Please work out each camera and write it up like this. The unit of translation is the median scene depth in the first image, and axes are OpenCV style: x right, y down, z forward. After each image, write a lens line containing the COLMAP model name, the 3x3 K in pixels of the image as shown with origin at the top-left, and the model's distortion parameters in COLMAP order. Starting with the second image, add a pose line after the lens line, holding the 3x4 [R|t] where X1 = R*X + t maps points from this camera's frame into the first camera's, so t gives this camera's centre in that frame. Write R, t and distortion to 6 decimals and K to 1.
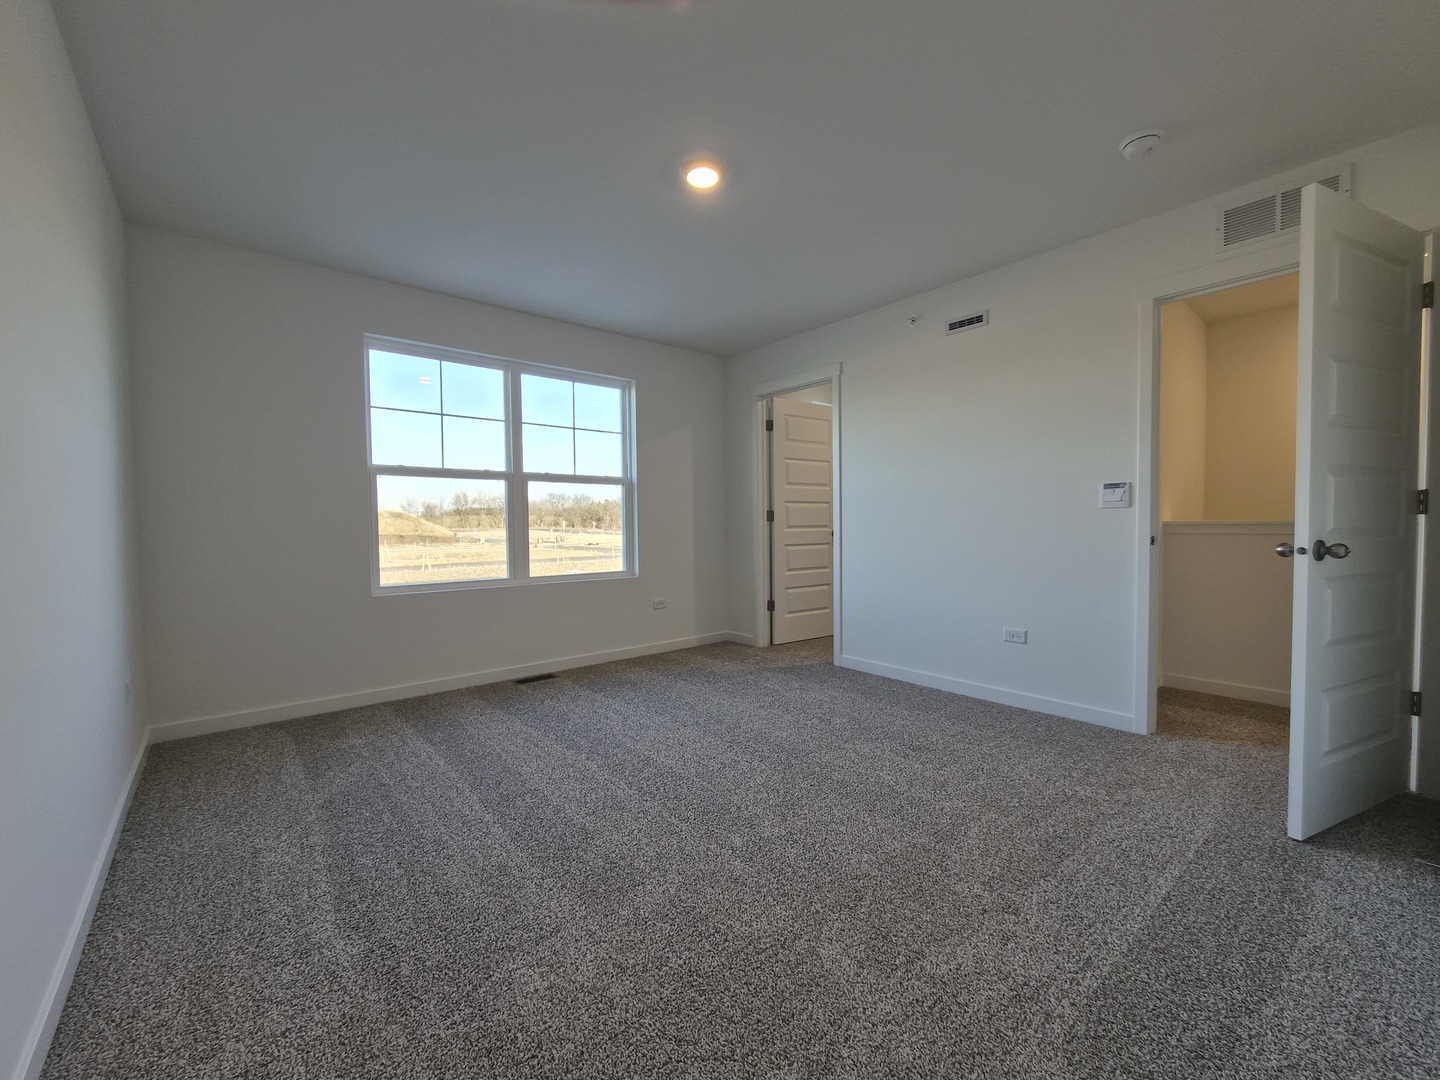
lens RADIAL K [[563.2, 0, 714.1], [0, 563.2, 540.8], [0, 0, 1]] dist [-0.001172, -0.000685]
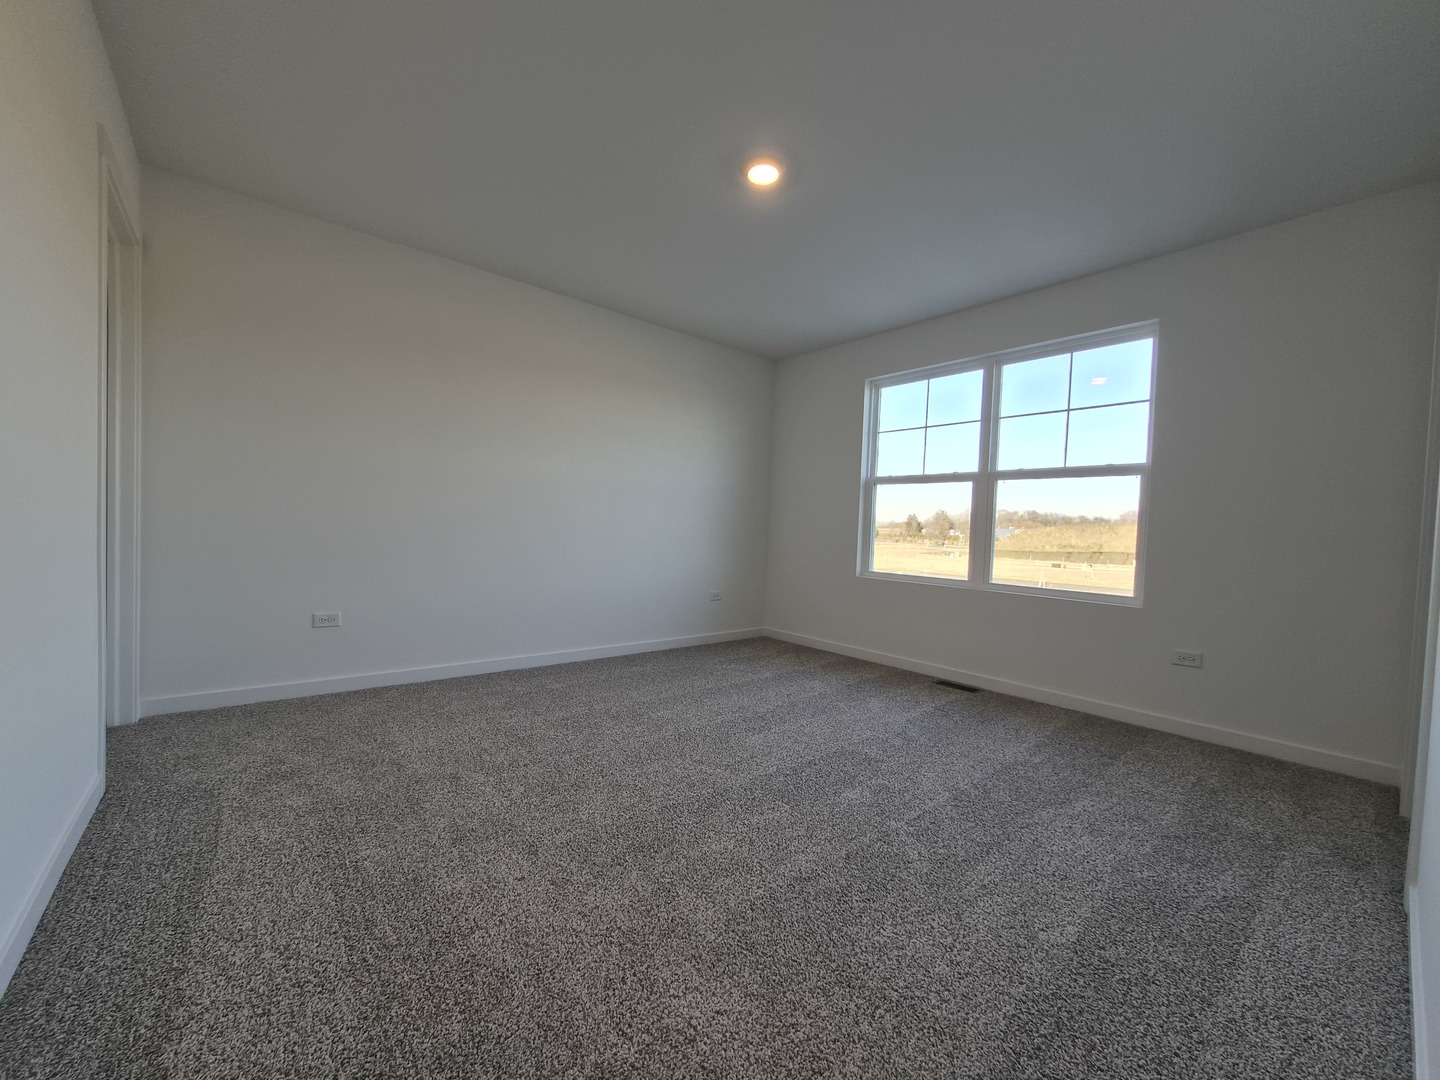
lens RADIAL K [[563.2, 0, 697.1], [0, 563.2, 535.9], [0, 0, 1]] dist [-0.001172, -0.000685]
pose [[0.008281, 0.038104, -0.999239, 0.623055], [-0.052817, 0.997896, 0.037615, -0.024247], [0.998570, 0.052465, 0.010276, 0.521017]]
